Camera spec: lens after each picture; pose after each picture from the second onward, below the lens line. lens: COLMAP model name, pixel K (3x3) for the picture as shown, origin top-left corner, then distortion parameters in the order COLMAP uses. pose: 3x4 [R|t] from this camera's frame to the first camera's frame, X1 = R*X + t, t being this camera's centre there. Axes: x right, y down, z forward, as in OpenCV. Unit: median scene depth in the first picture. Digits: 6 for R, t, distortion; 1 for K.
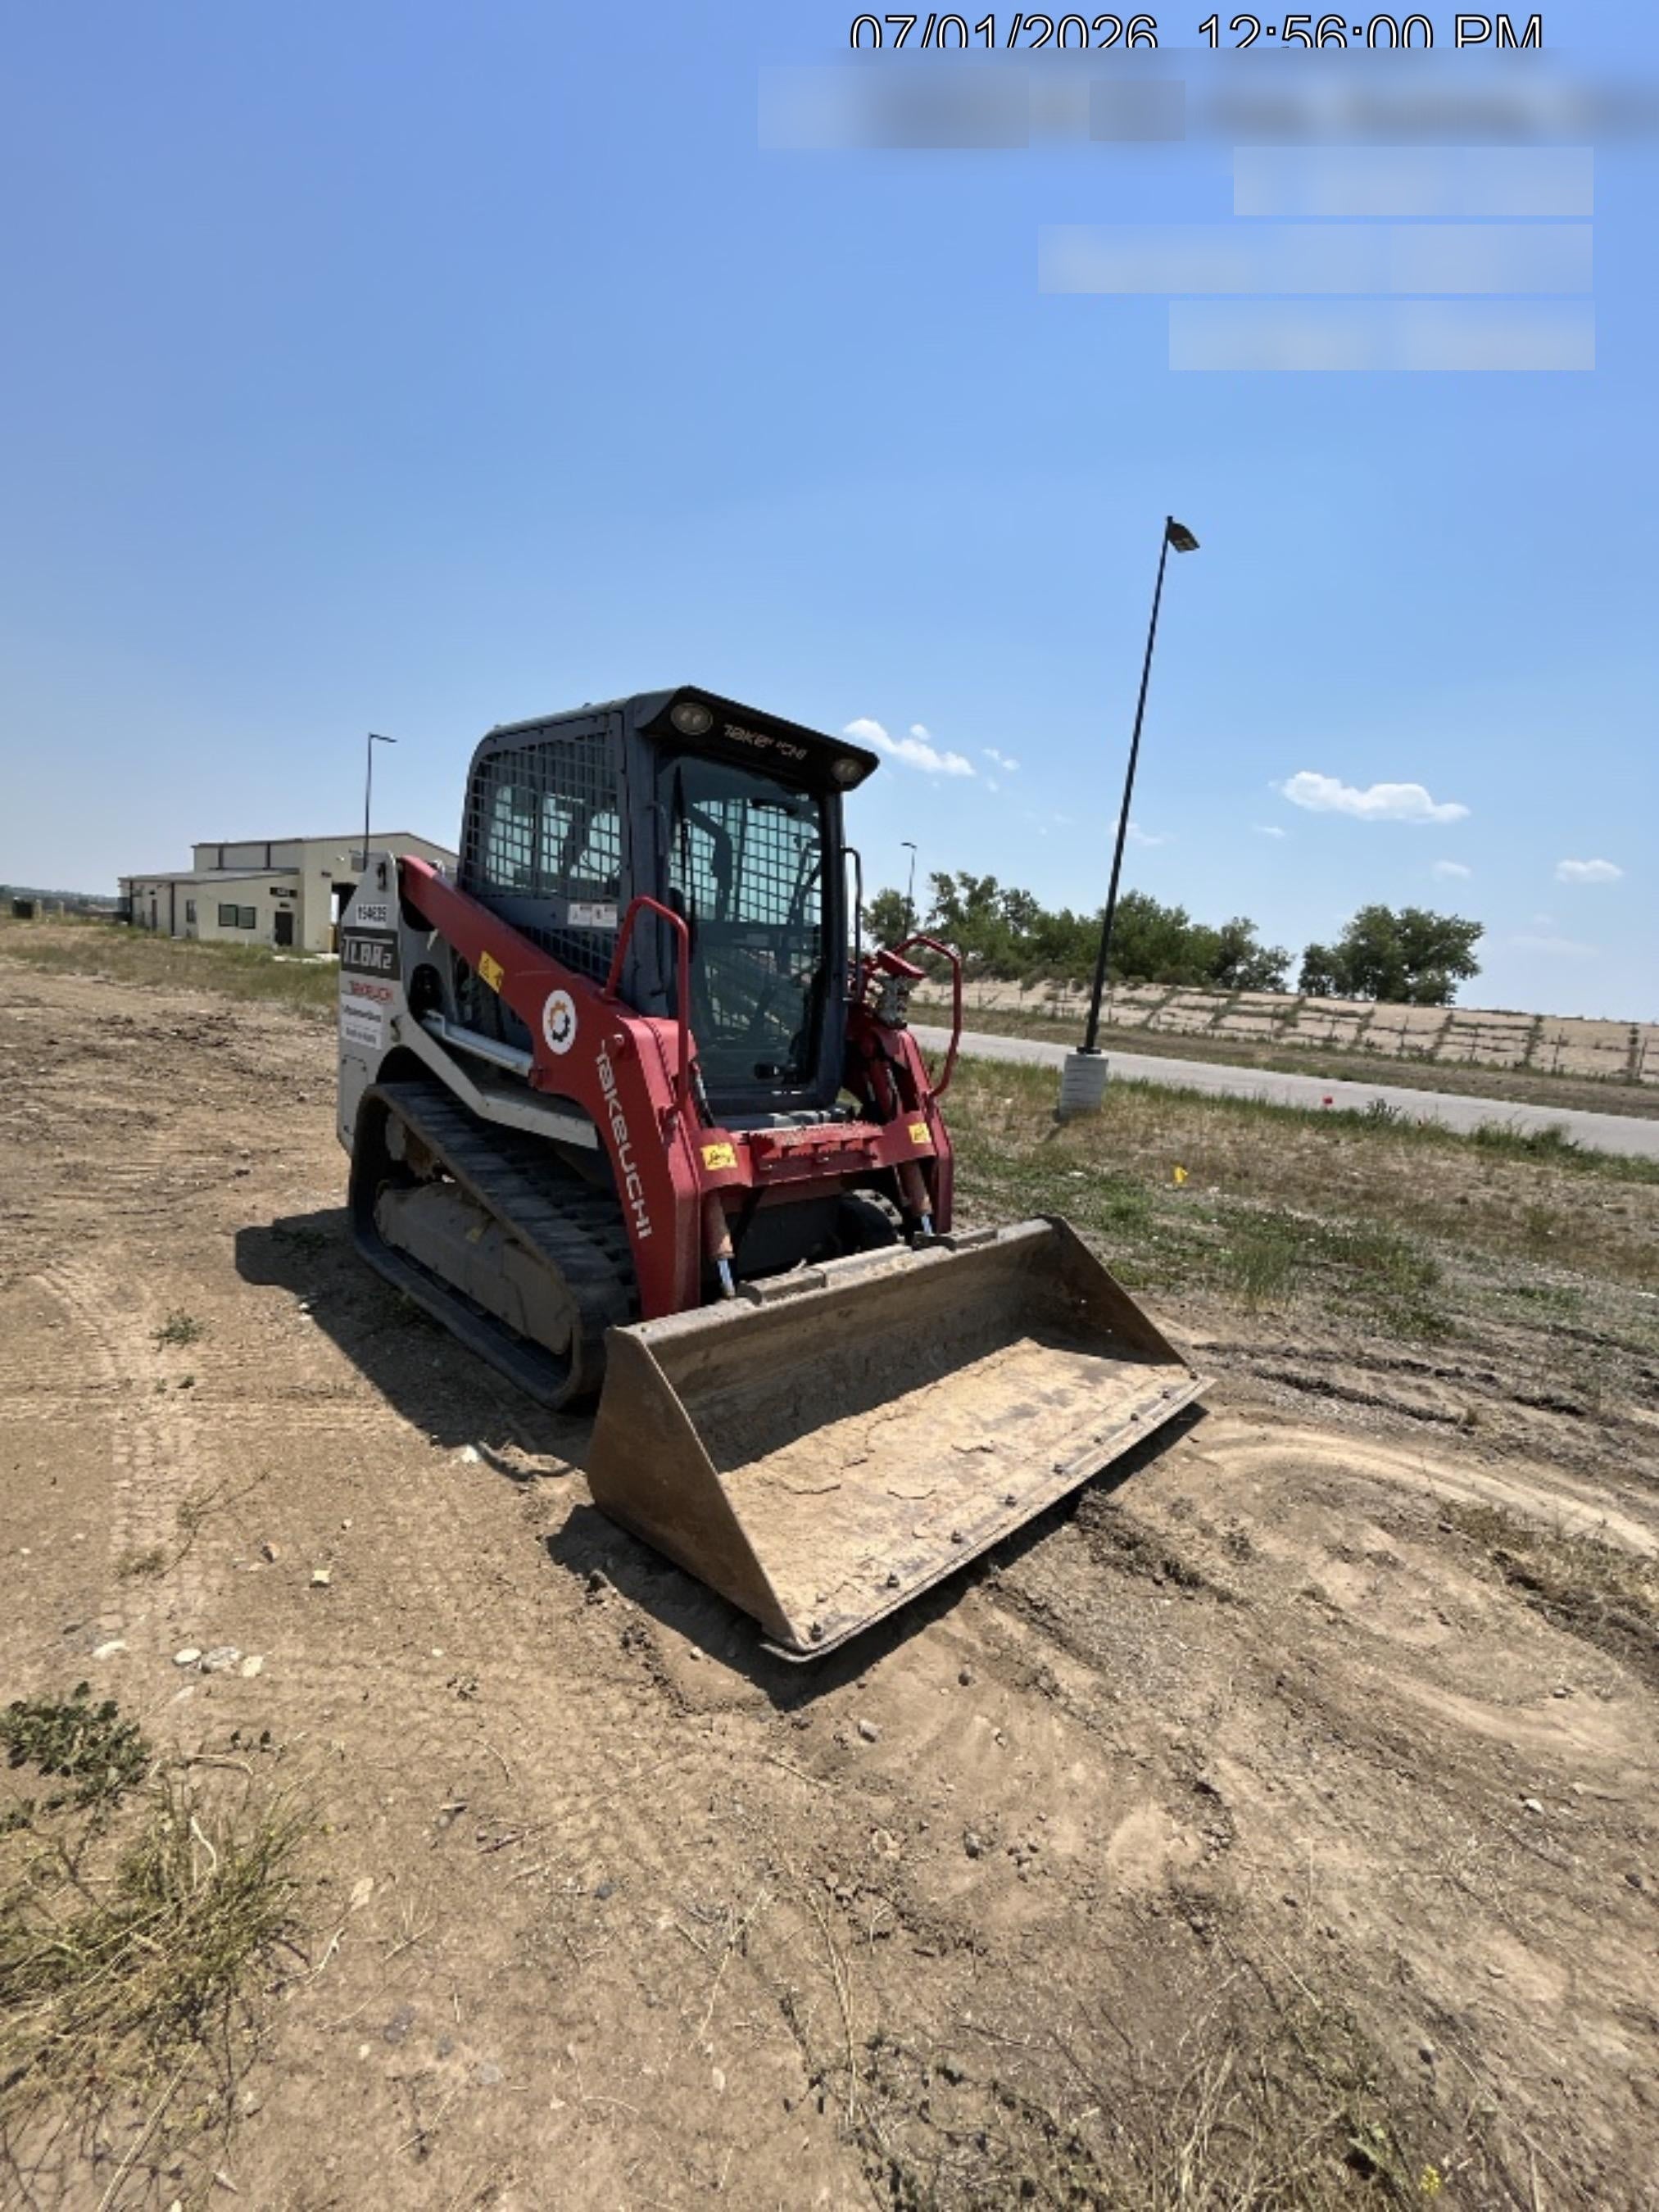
lens RADIAL K [[900.1, 0, 826.1], [0, 900.1, 1100.7], [0, 0, 1]] dist [-0.019273, -0.001110]
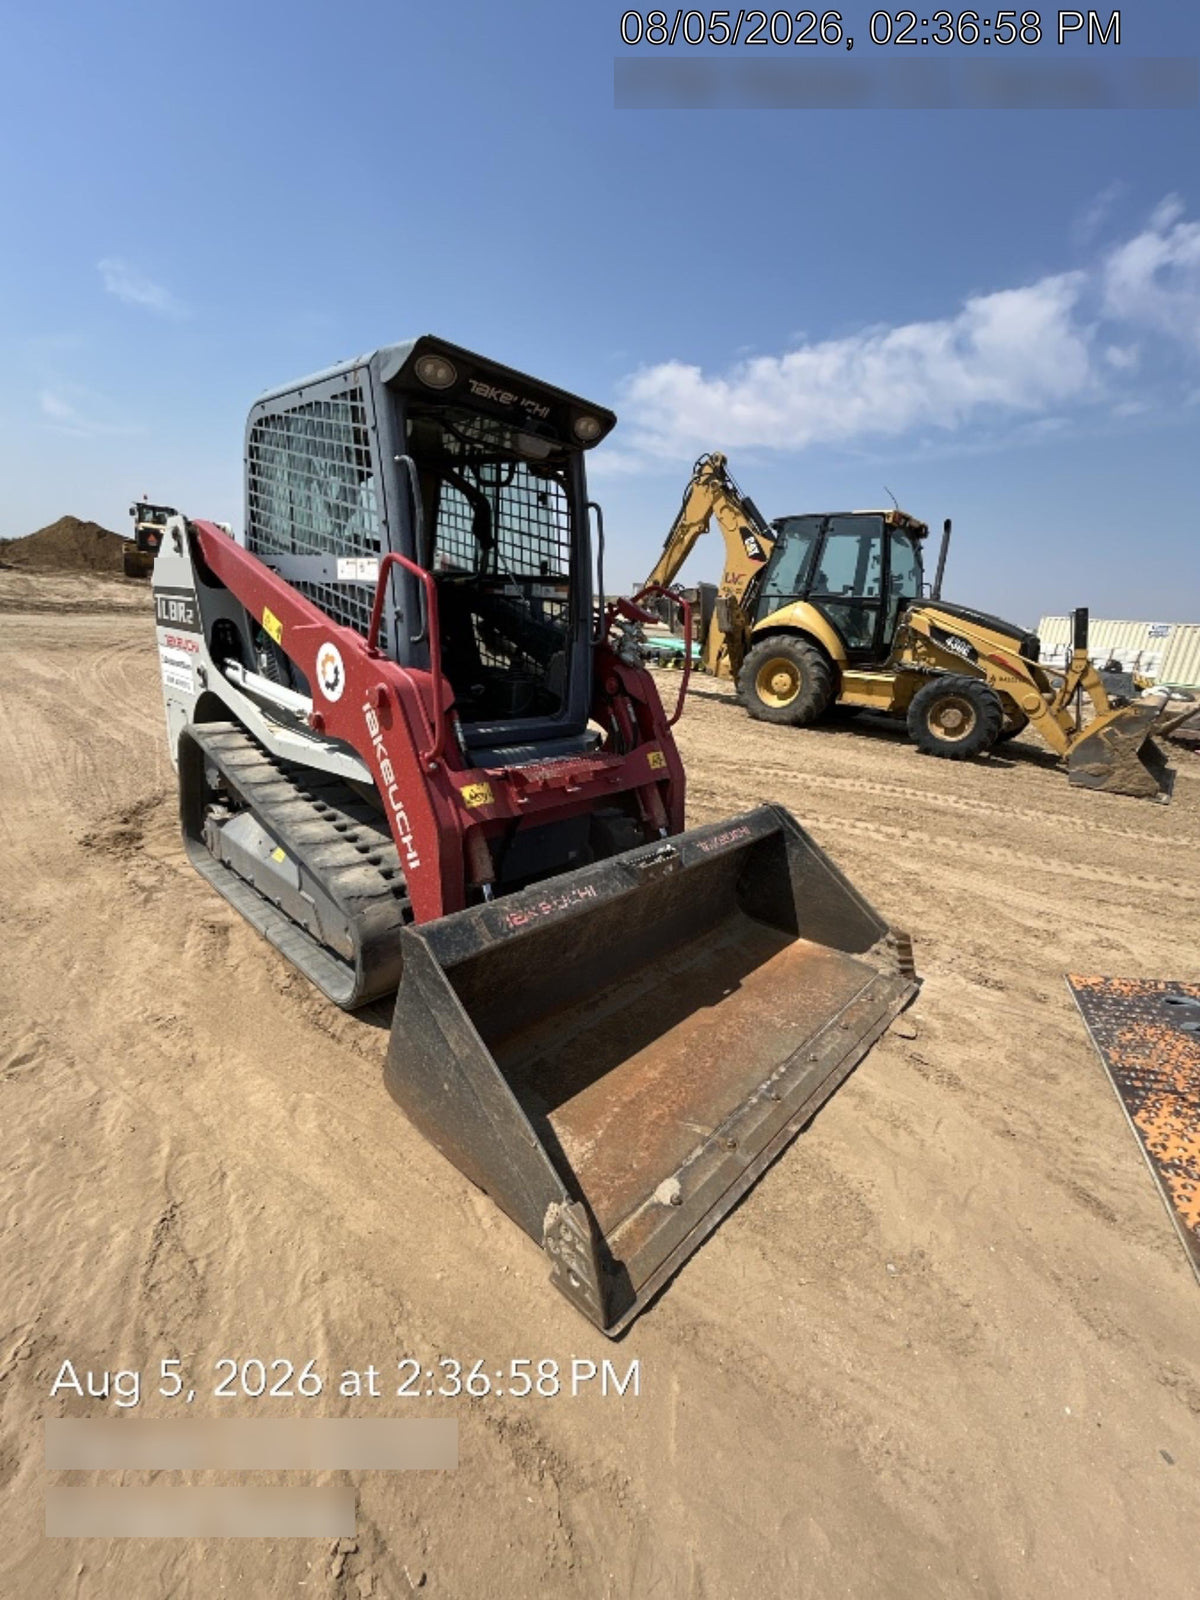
lens RADIAL K [[651.0, 0, 588.7], [0, 651.0, 803.4], [0, 0, 1]] dist [-0.019273, -0.001110]
pose [[0.999762, -0.020784, 0.006592, 0.009351], [0.019612, 0.989267, 0.144794, -0.032310], [-0.009530, -0.144630, 0.989440, 0.160929]]
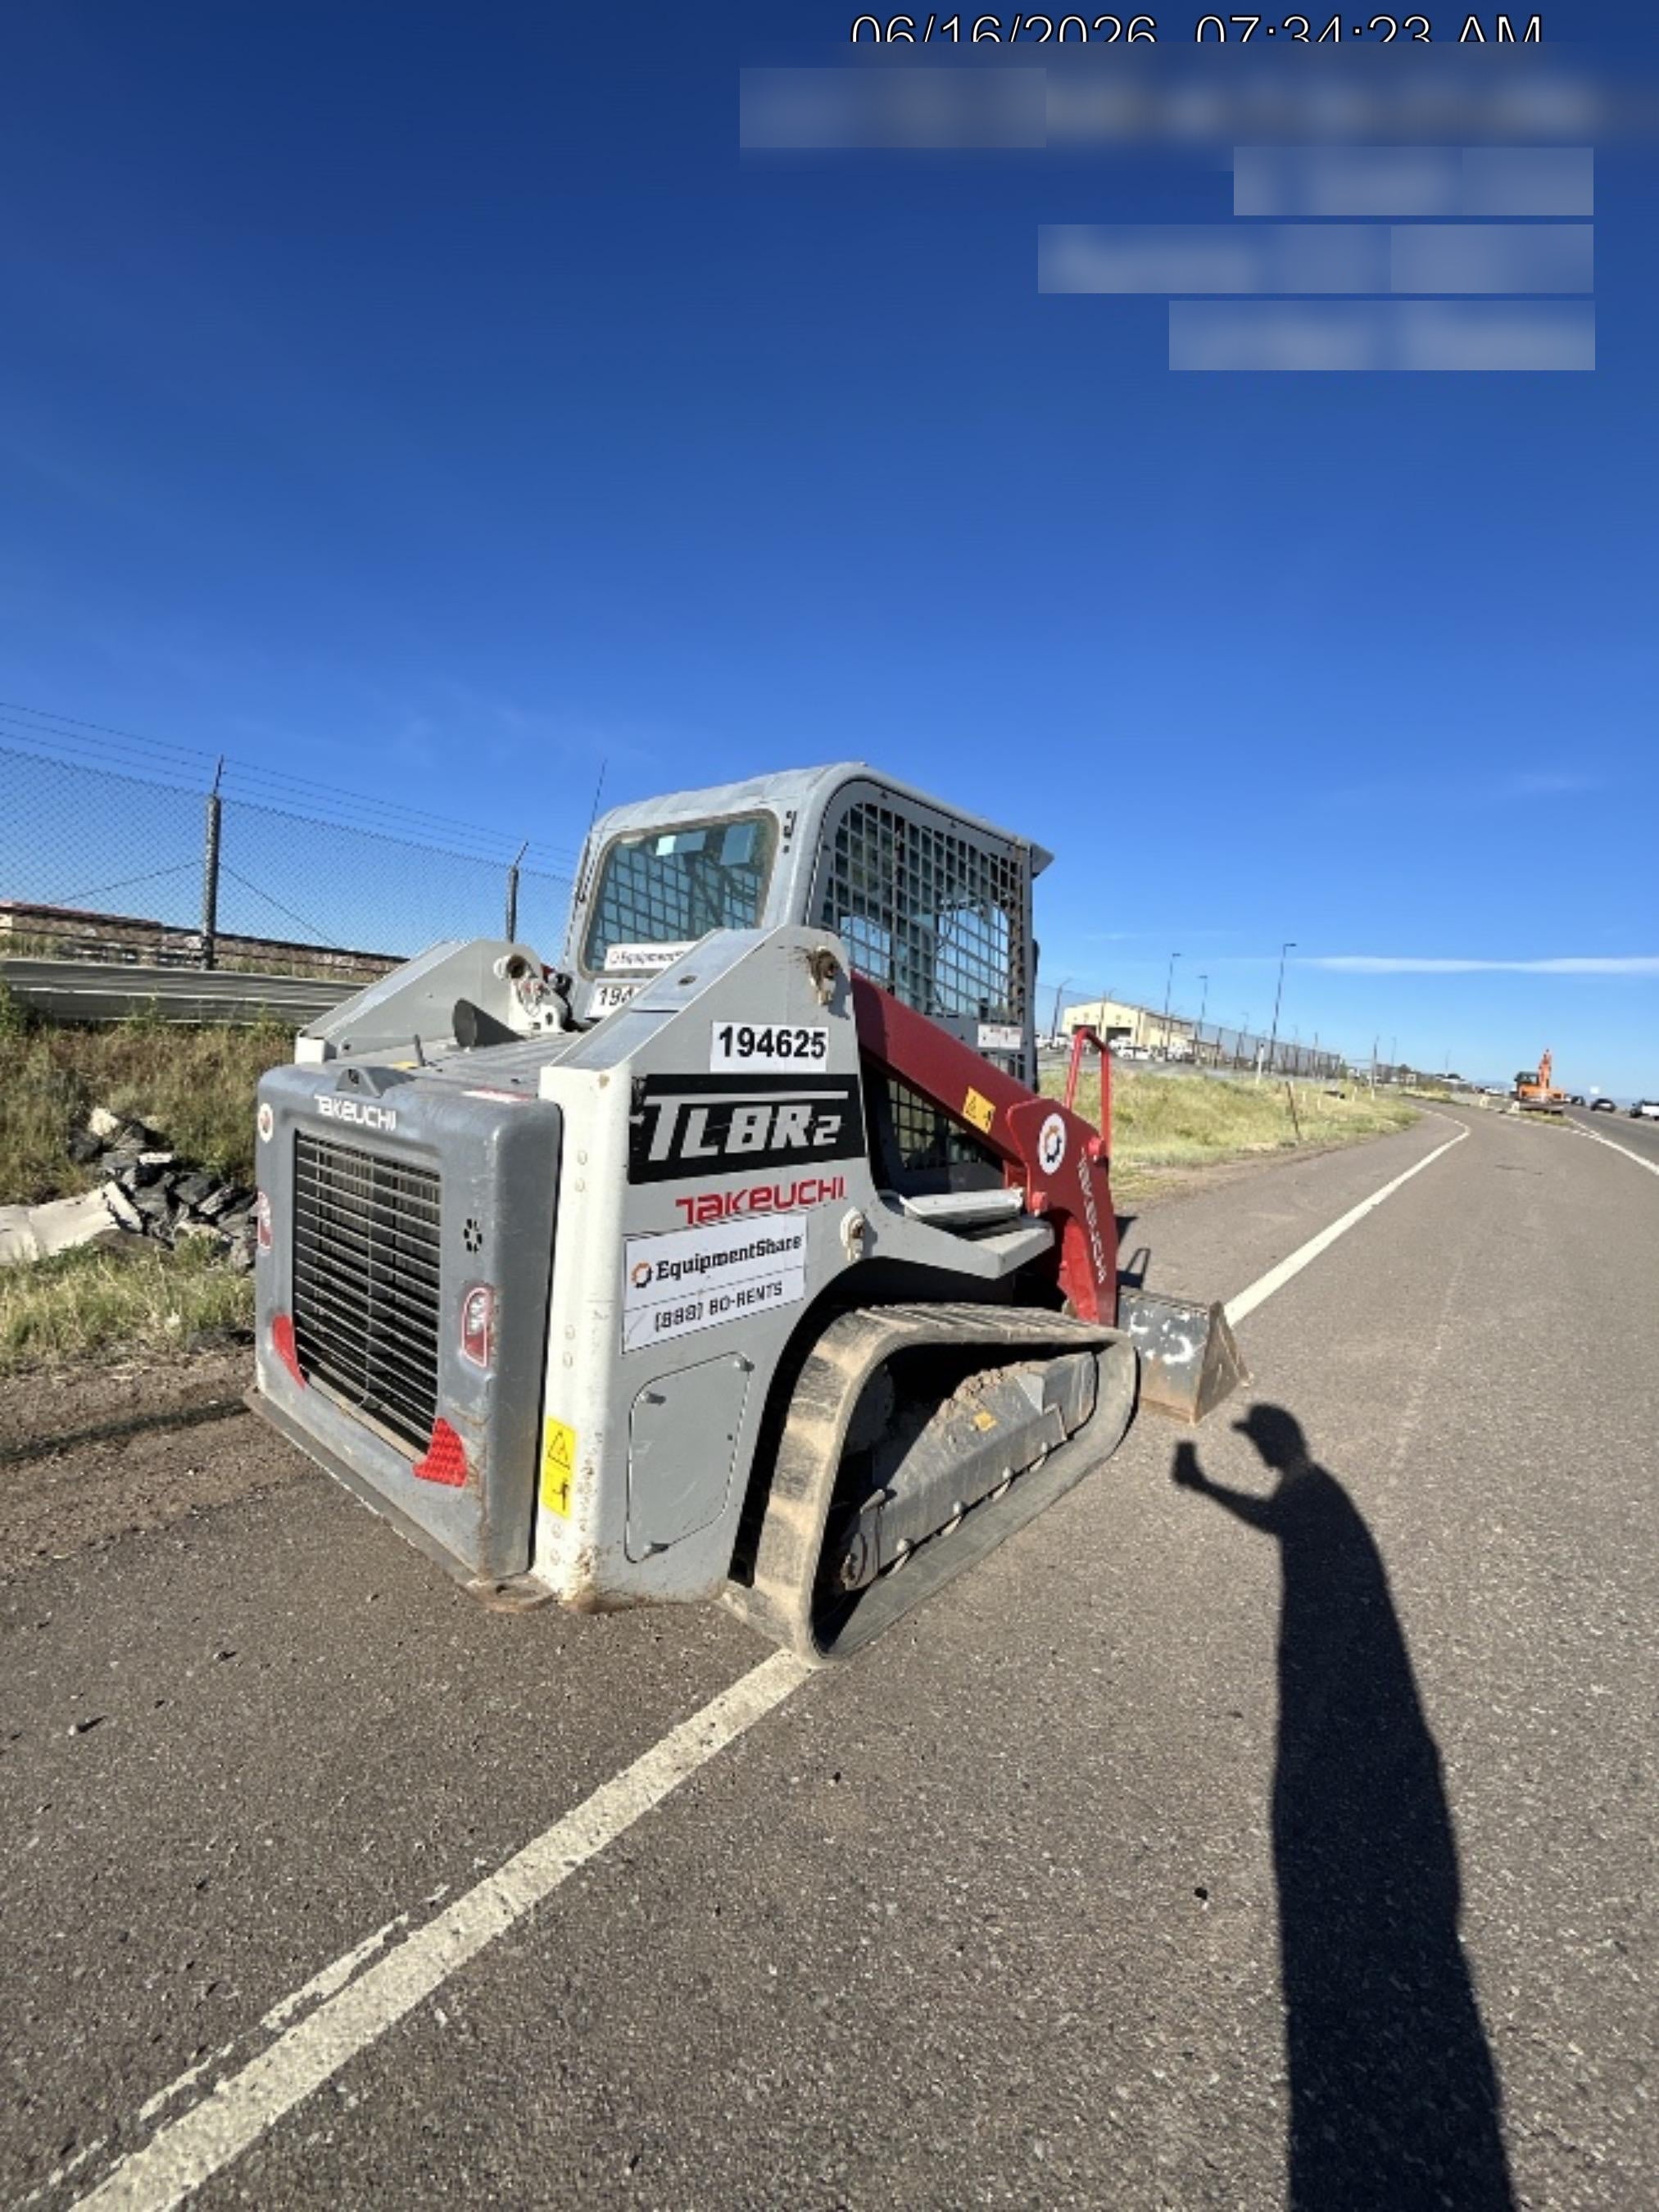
lens RADIAL K [[900.1, 0, 853.2], [0, 900.1, 1099.1], [0, 0, 1]] dist [-0.019273, -0.001110]
pose [[-0.085667, -0.161619, 0.983128, -1.126701], [0.083765, 0.982093, 0.168748, -0.291507], [-0.992796, 0.096808, -0.070595, 1.119075]]
